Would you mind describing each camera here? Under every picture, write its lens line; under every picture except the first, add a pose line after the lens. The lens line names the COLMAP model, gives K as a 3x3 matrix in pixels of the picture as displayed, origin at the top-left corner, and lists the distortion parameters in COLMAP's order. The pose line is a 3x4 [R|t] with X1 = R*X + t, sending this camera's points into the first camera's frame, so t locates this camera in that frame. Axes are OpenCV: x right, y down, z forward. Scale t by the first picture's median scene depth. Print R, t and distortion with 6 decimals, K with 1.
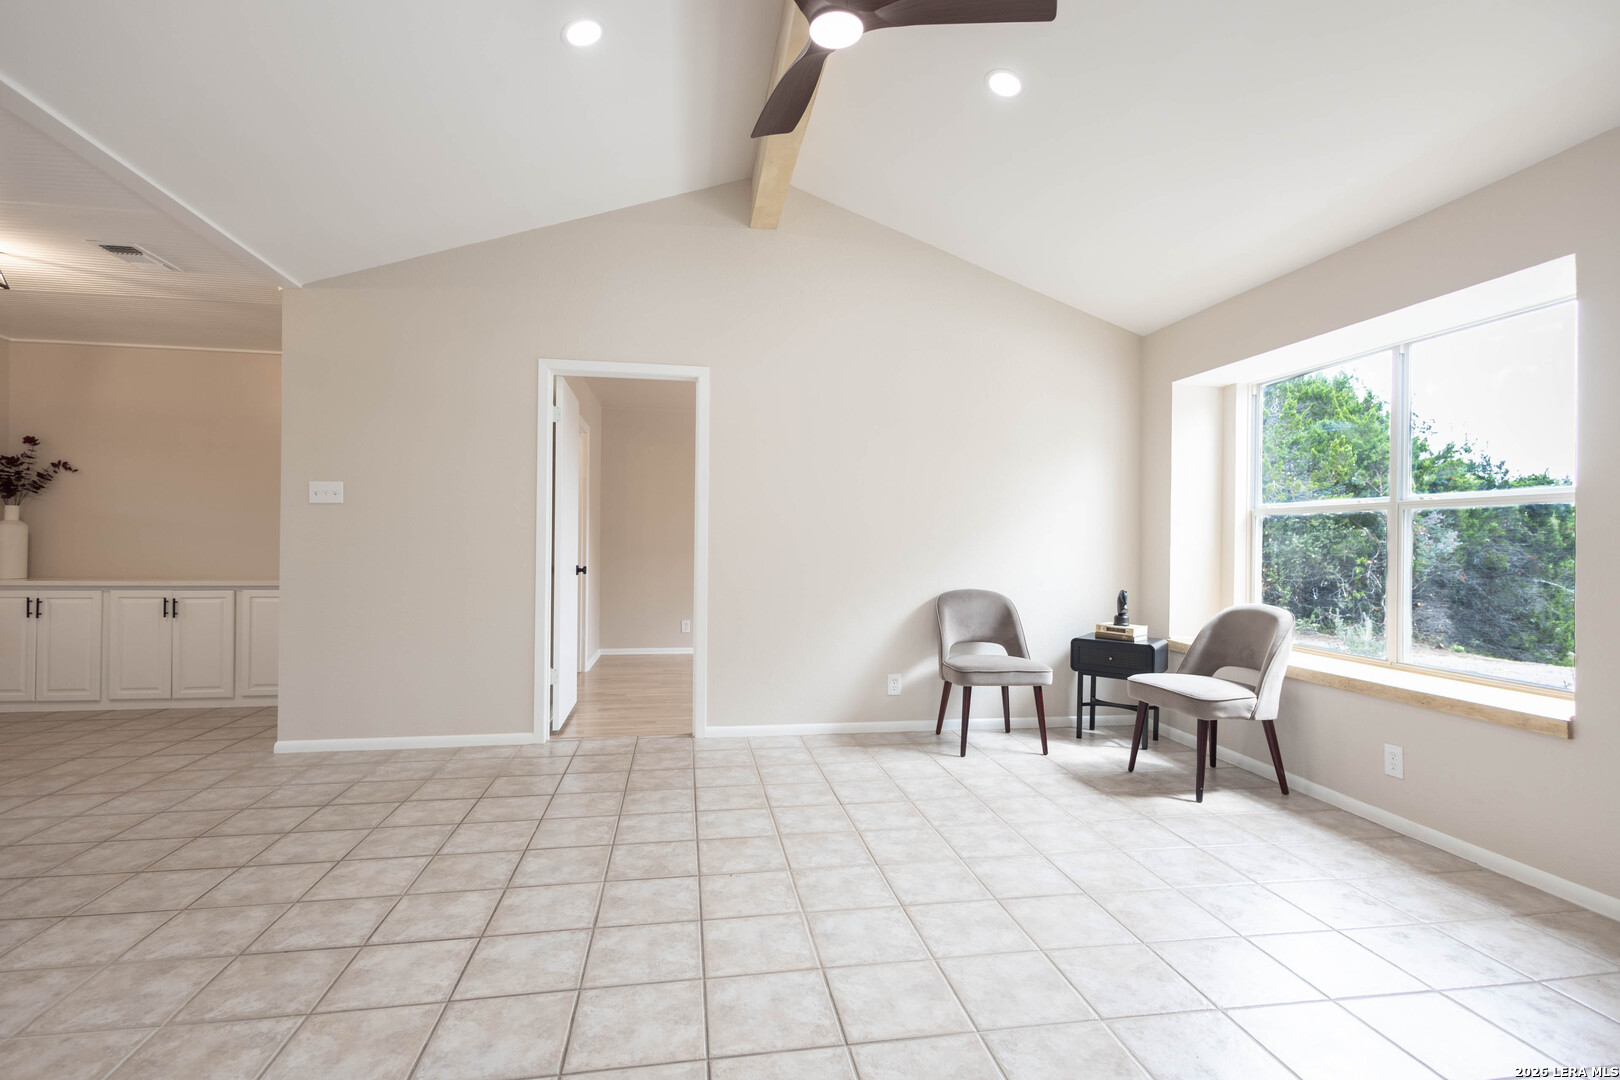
lens RADIAL K [[753.7, 0, 817.9], [0, 753.7, 544.4], [0, 0, 1]] dist [0.011588, -0.005487]
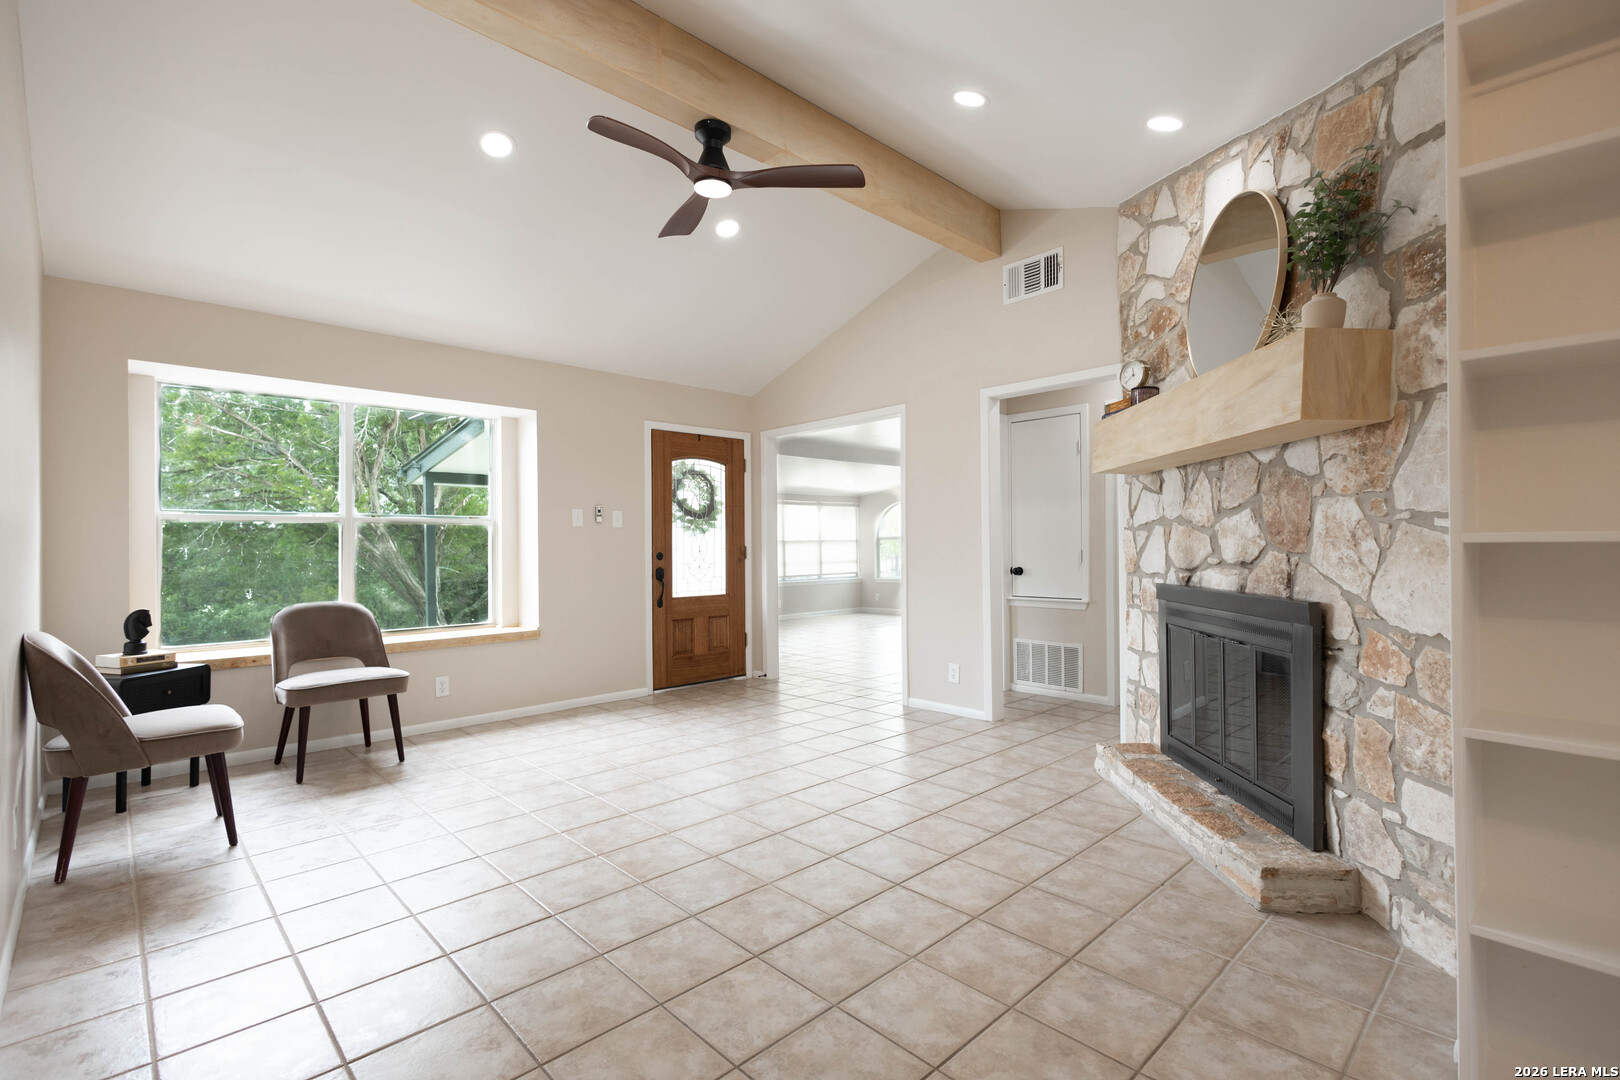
lens RADIAL K [[753.7, 0, 795.2], [0, 753.7, 535.4], [0, 0, 1]] dist [0.011588, -0.005487]
pose [[-0.540797, 0.005024, 0.841138, -0.925001], [0.005303, 0.999983, -0.002563, -0.017362], [-0.841136, 0.003074, -0.540815, 1.210426]]
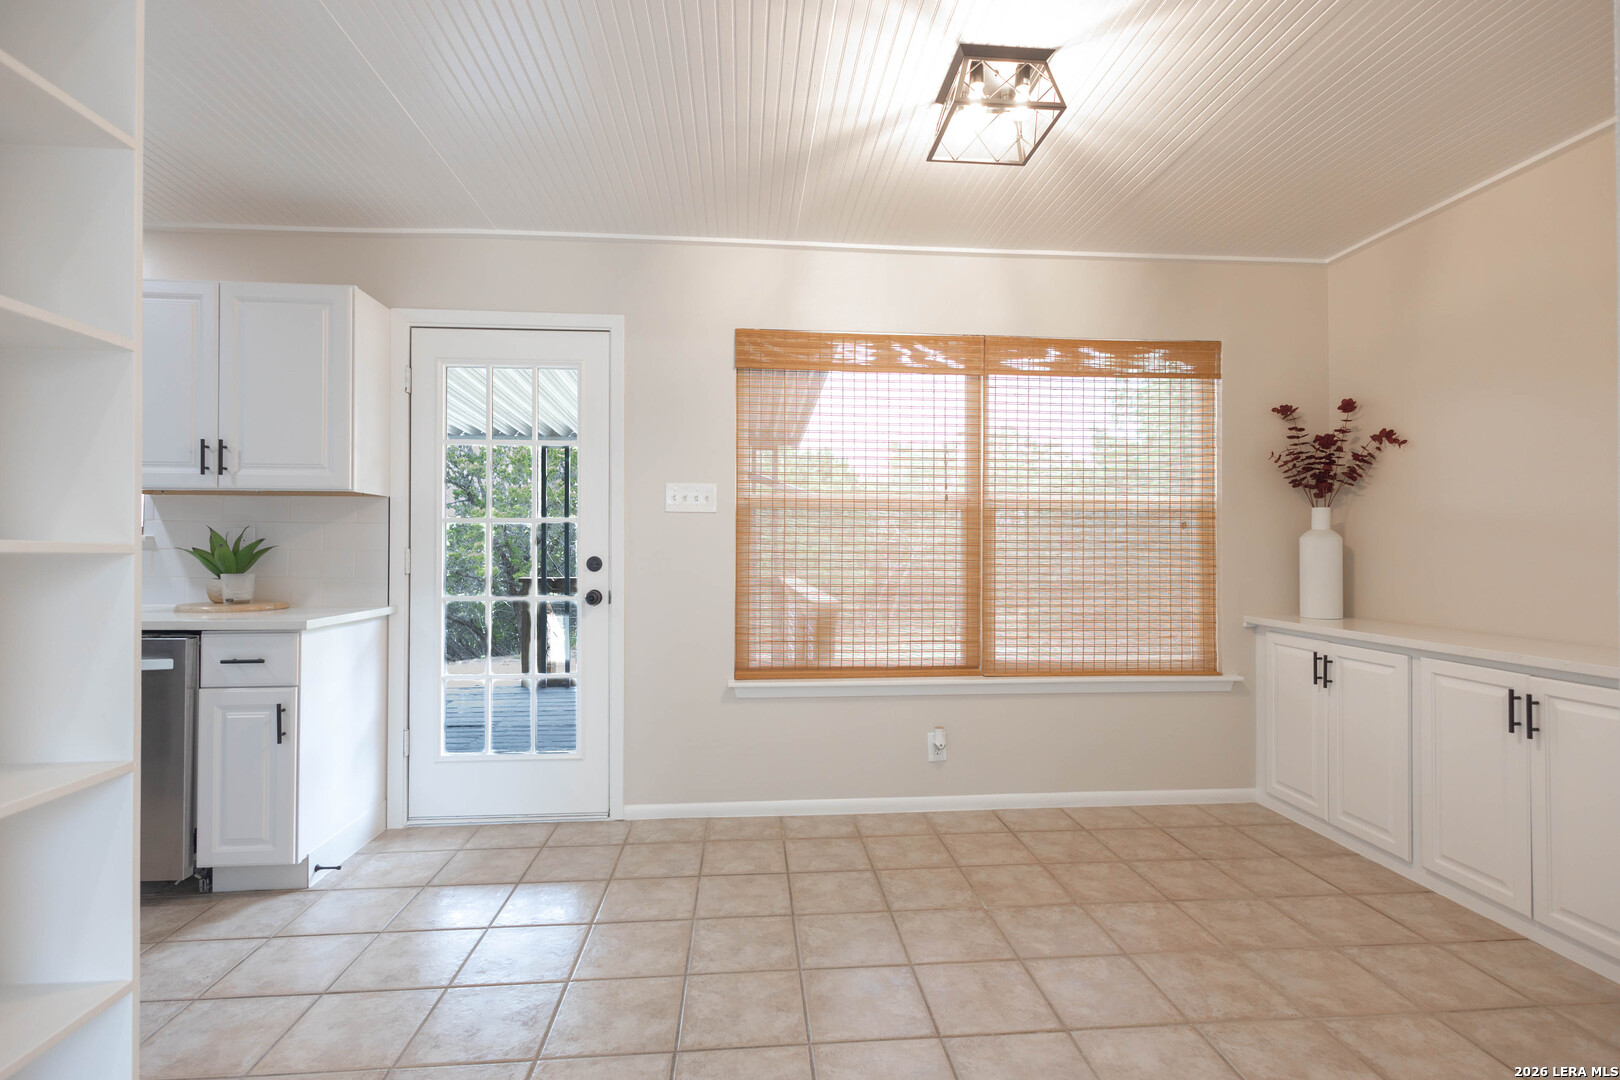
lens RADIAL K [[753.7, 0, 809.5], [0, 753.7, 539.0], [0, 0, 1]] dist [0.011588, -0.005487]
pose [[-0.086125, -0.017212, -0.996136, -0.591496], [-0.003589, 0.999850, -0.016966, -0.017241], [0.996278, 0.002114, -0.086174, 0.991849]]
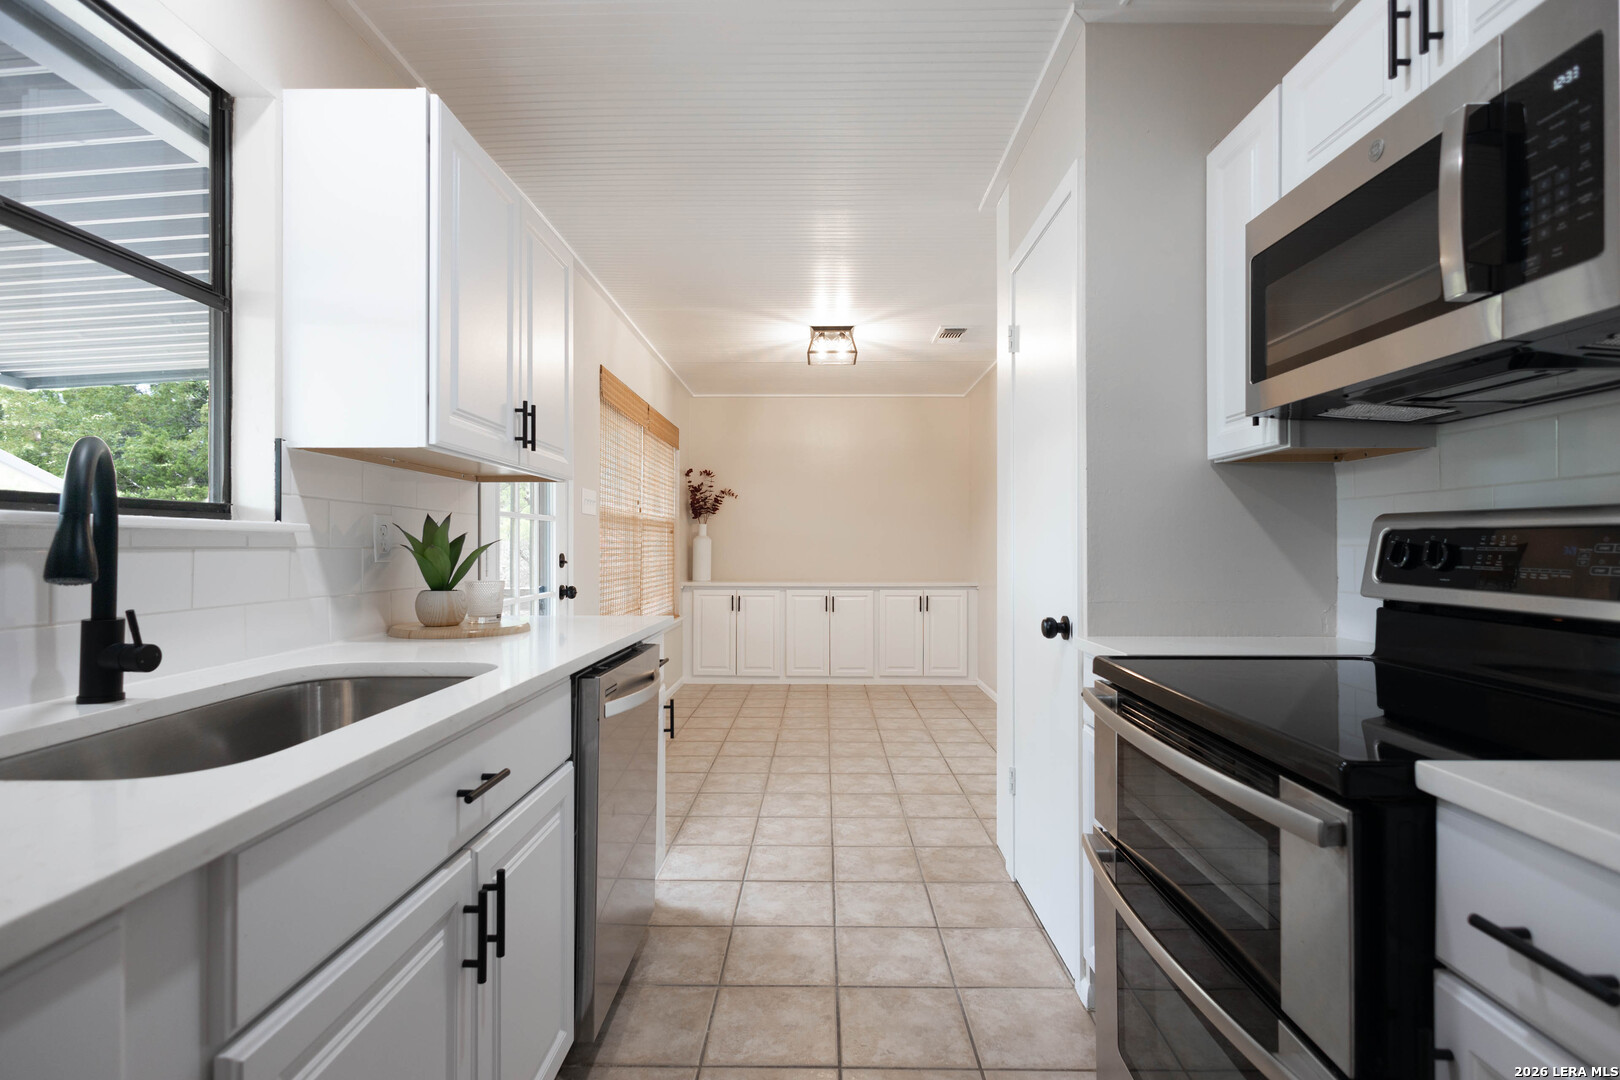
lens RADIAL K [[753.7, 0, 813.6], [0, 753.7, 533.3], [0, 0, 1]] dist [0.011588, -0.005487]
pose [[0.981534, -0.011668, -0.190930, -1.024769], [0.008225, 0.999789, -0.018816, -0.015972], [0.191110, 0.016898, 0.981423, -0.363695]]
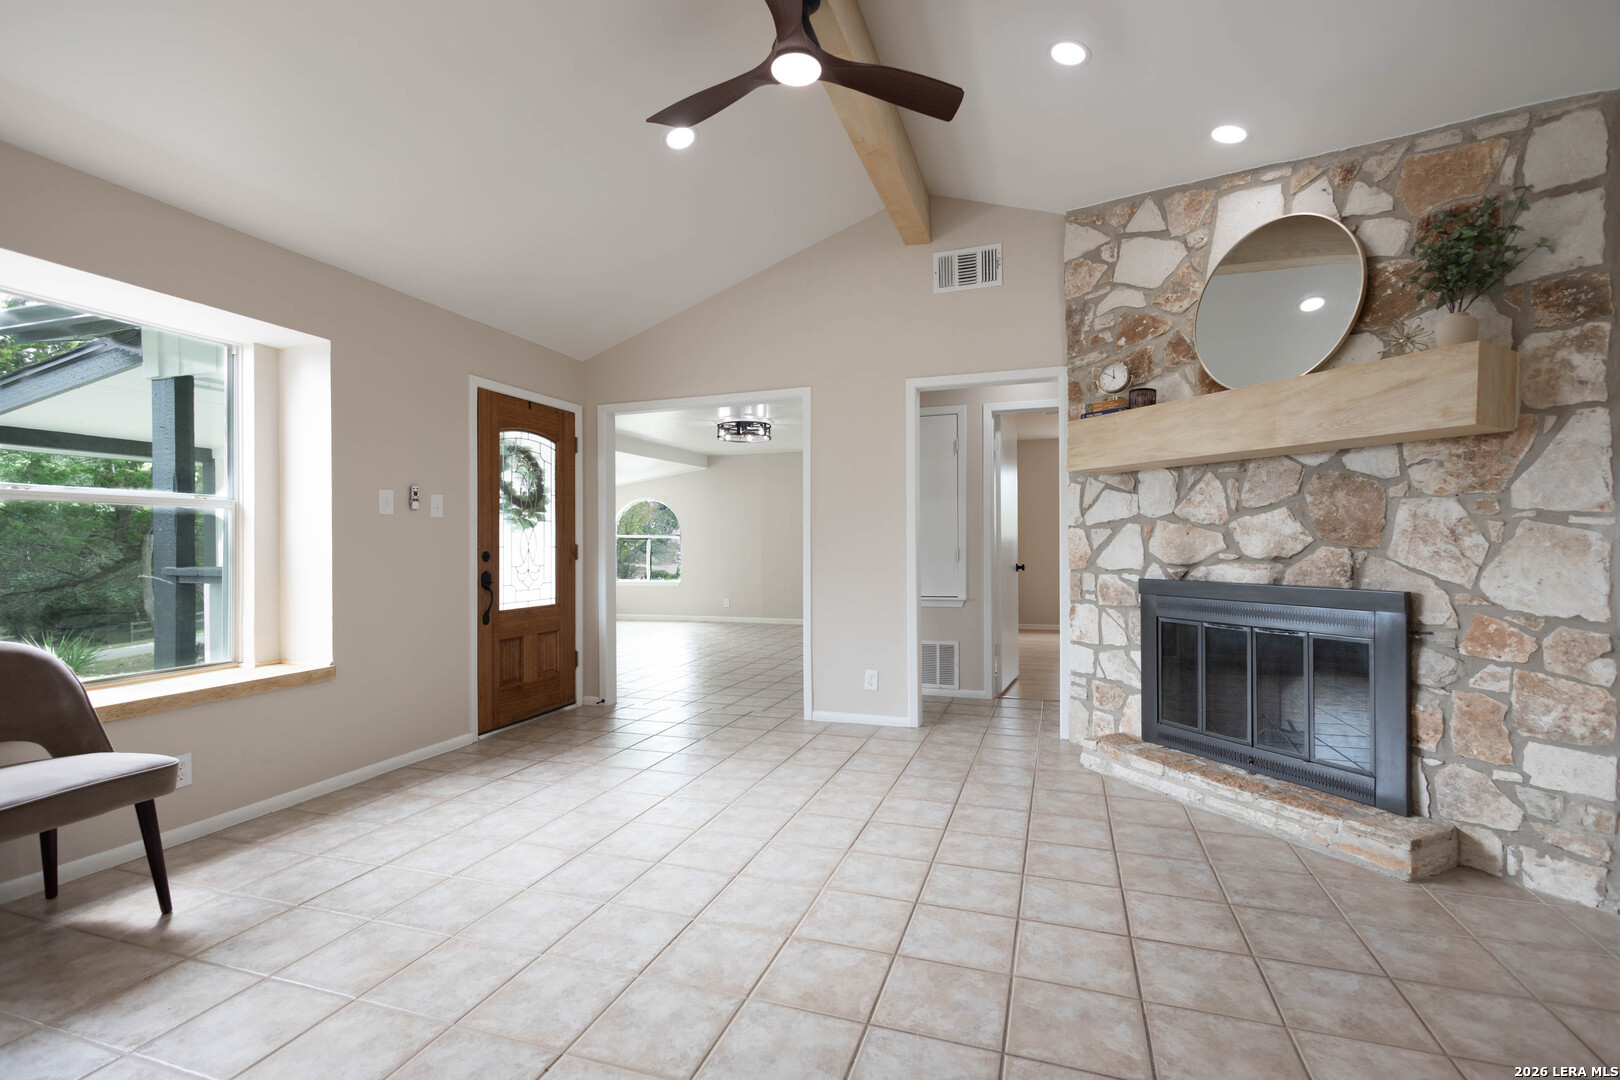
lens RADIAL K [[753.7, 0, 806.1], [0, 753.7, 536.5], [0, 0, 1]] dist [0.011588, -0.005487]
pose [[-0.874685, -0.000273, 0.484691, -0.379606], [-0.001901, 0.999994, -0.002867, -0.007385], [-0.484687, -0.003430, -0.874681, 1.429022]]
